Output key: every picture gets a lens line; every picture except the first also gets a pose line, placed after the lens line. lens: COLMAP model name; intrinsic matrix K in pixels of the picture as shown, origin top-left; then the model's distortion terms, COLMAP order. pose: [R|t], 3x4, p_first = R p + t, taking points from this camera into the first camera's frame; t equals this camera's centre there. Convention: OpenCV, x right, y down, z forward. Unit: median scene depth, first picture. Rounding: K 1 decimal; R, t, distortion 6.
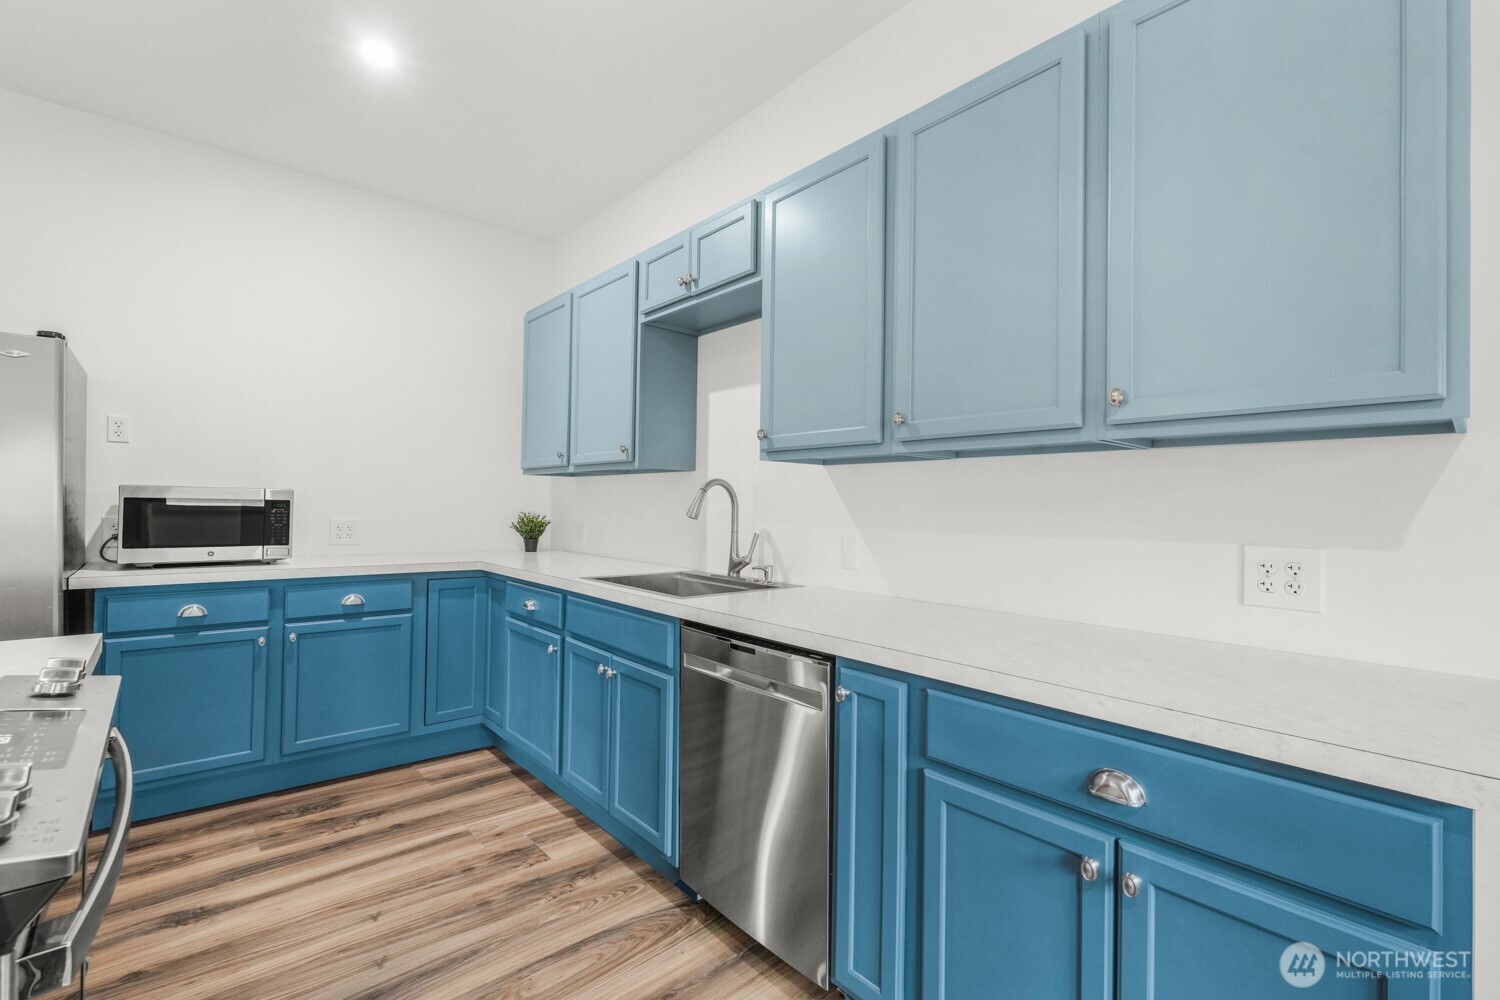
lens RADIAL K [[658.3, 0, 750.9], [0, 658.3, 498.5], [0, 0, 1]] dist [-0.000081, 0.000507]
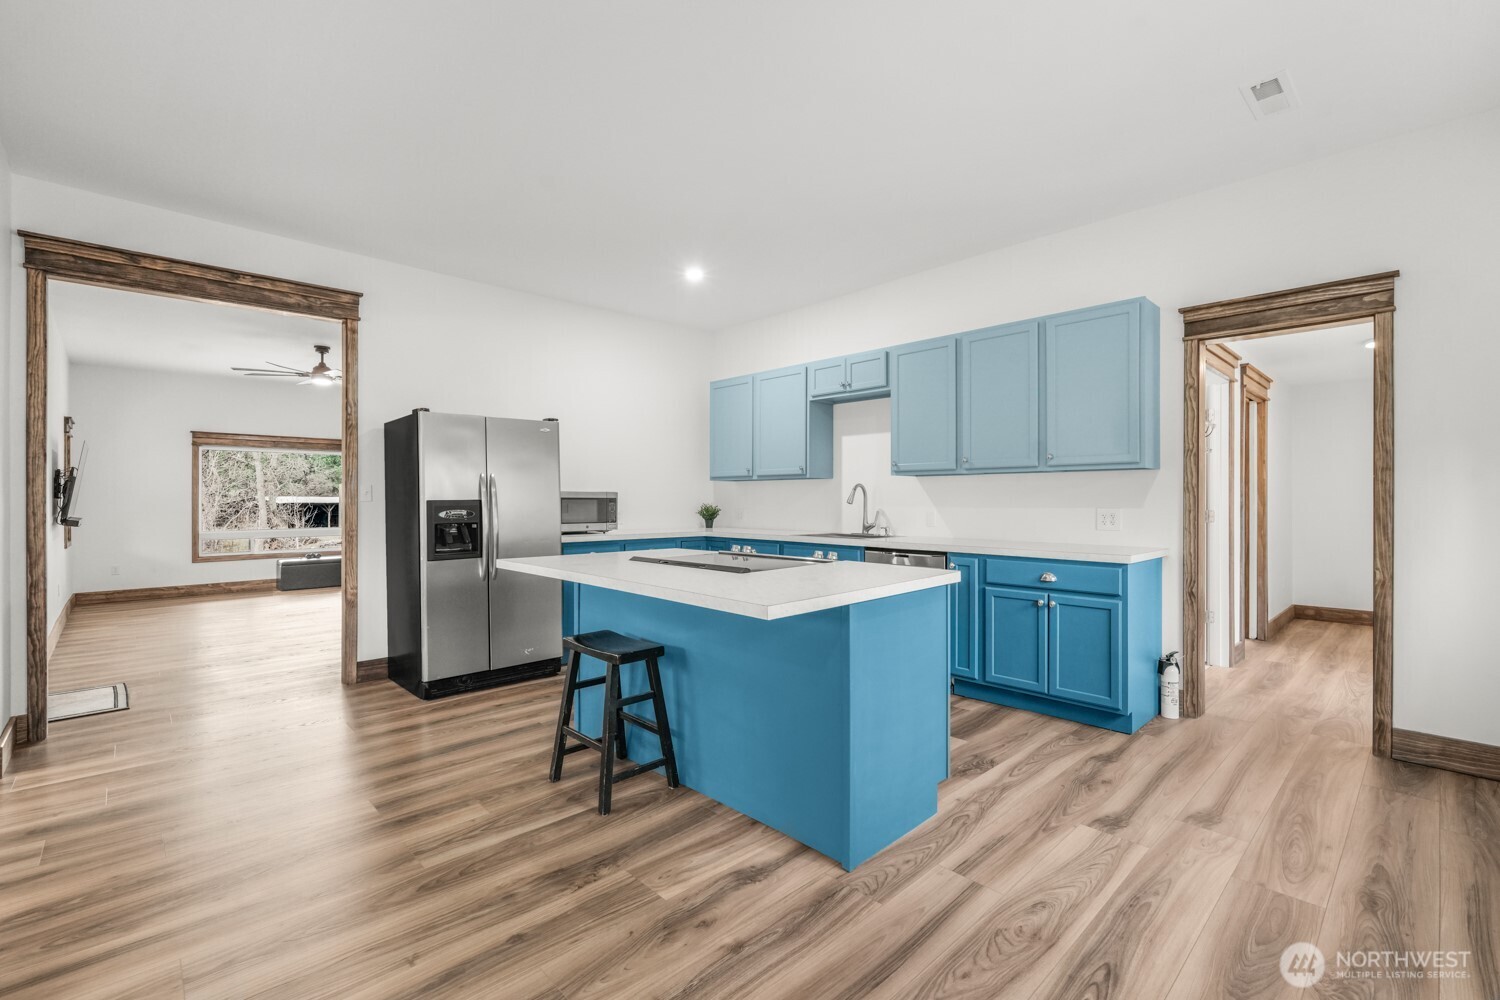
lens RADIAL K [[658.3, 0, 750.9], [0, 658.3, 498.5], [0, 0, 1]] dist [-0.000081, 0.000507]
pose [[0.999034, -0.014837, 0.041373, -0.471729], [0.014388, 0.999835, 0.011131, -0.012195], [-0.041531, -0.010525, 0.999082, -0.987328]]
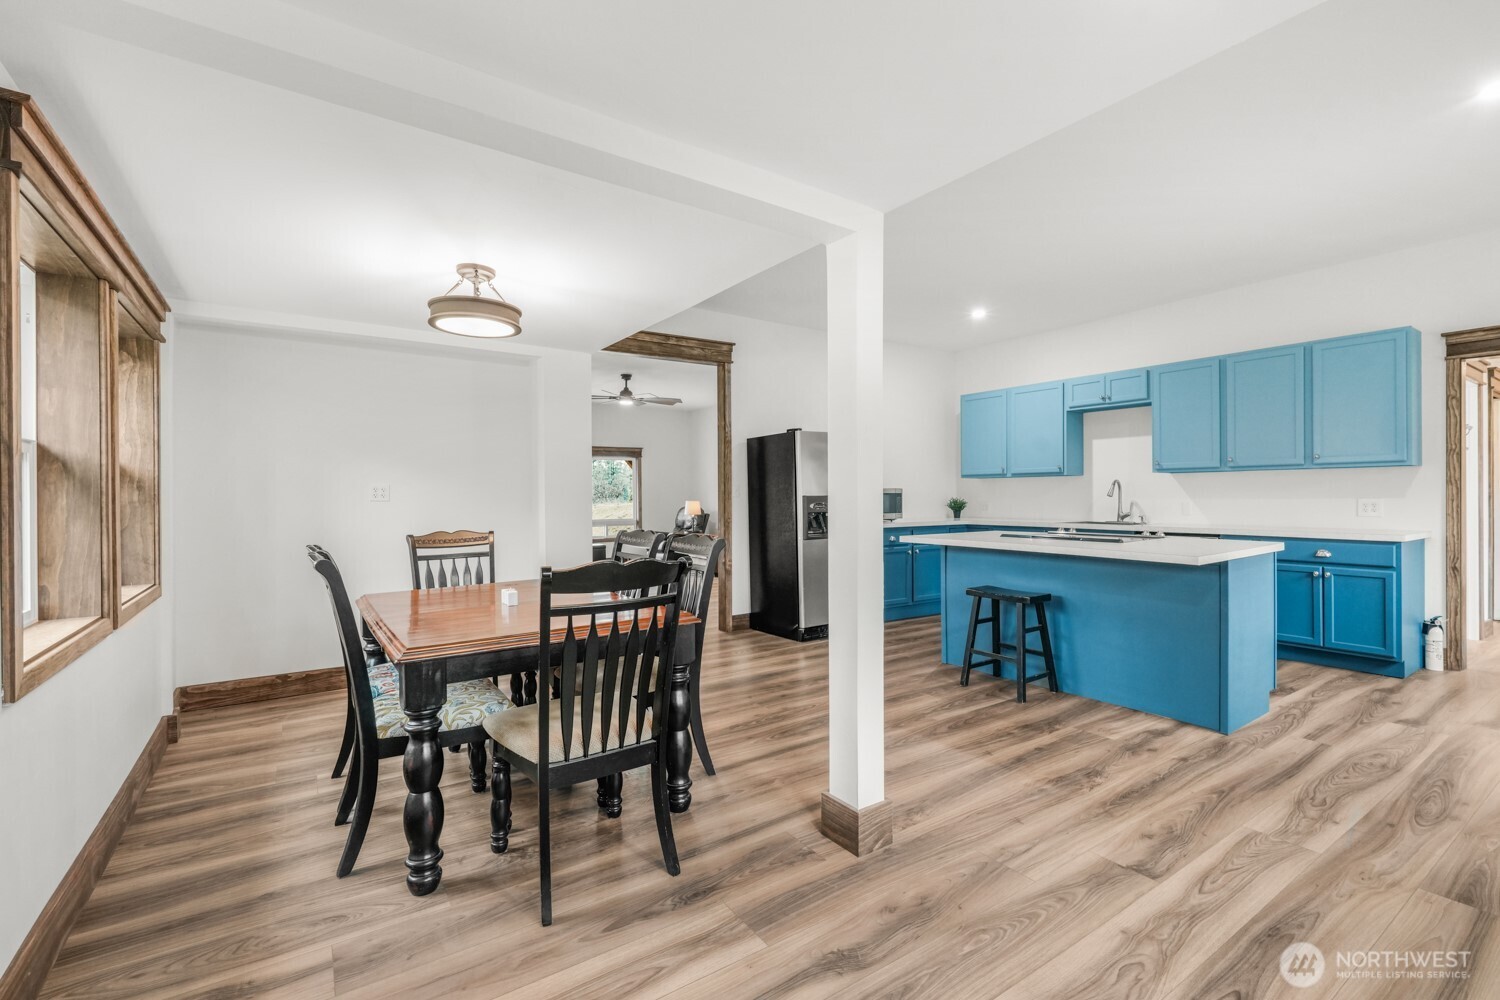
lens RADIAL K [[664.9, 0, 752.2], [0, 664.9, 496.1], [0, 0, 1]] dist [0.000548, 0.000458]
pose [[0.992487, -0.021564, -0.120431, -1.096050], [0.023025, 0.999677, 0.010755, -0.027478], [0.120160, -0.013447, 0.992663, -1.574937]]
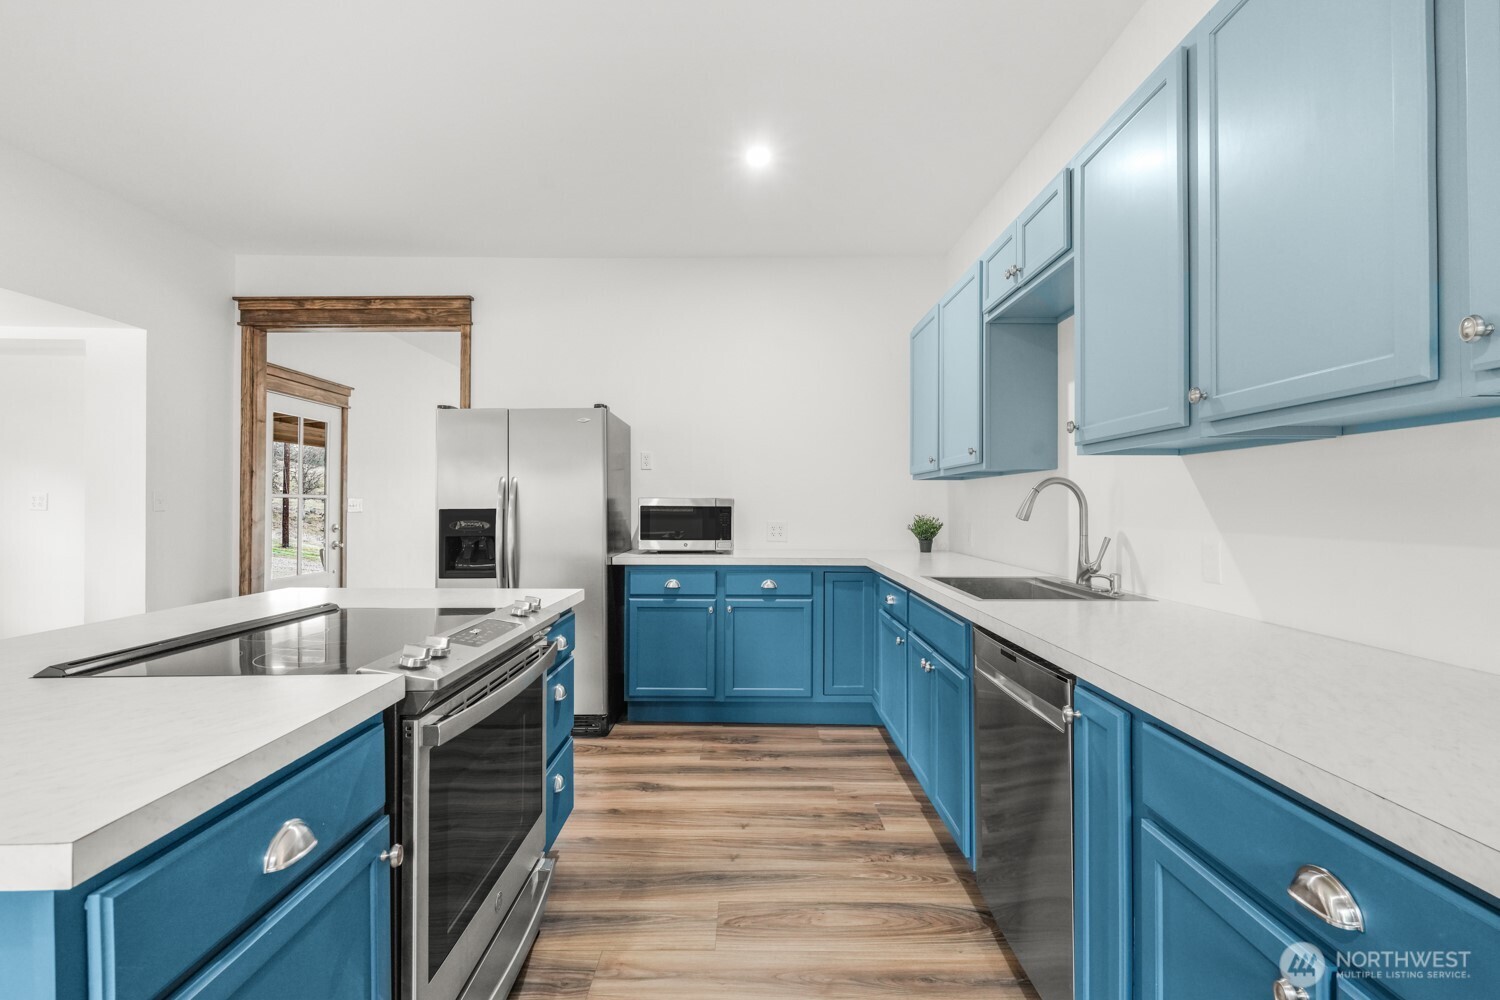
lens RADIAL K [[656.6, 0, 750.0], [0, 656.6, 500.0], [0, 0, 1]] dist [-0.000920, -0.000023]
pose [[0.752354, -0.019460, -0.658472, 0.239472], [0.016619, 0.999806, -0.010560, 0.004655], [0.658550, -0.002998, 0.752531, 0.027549]]
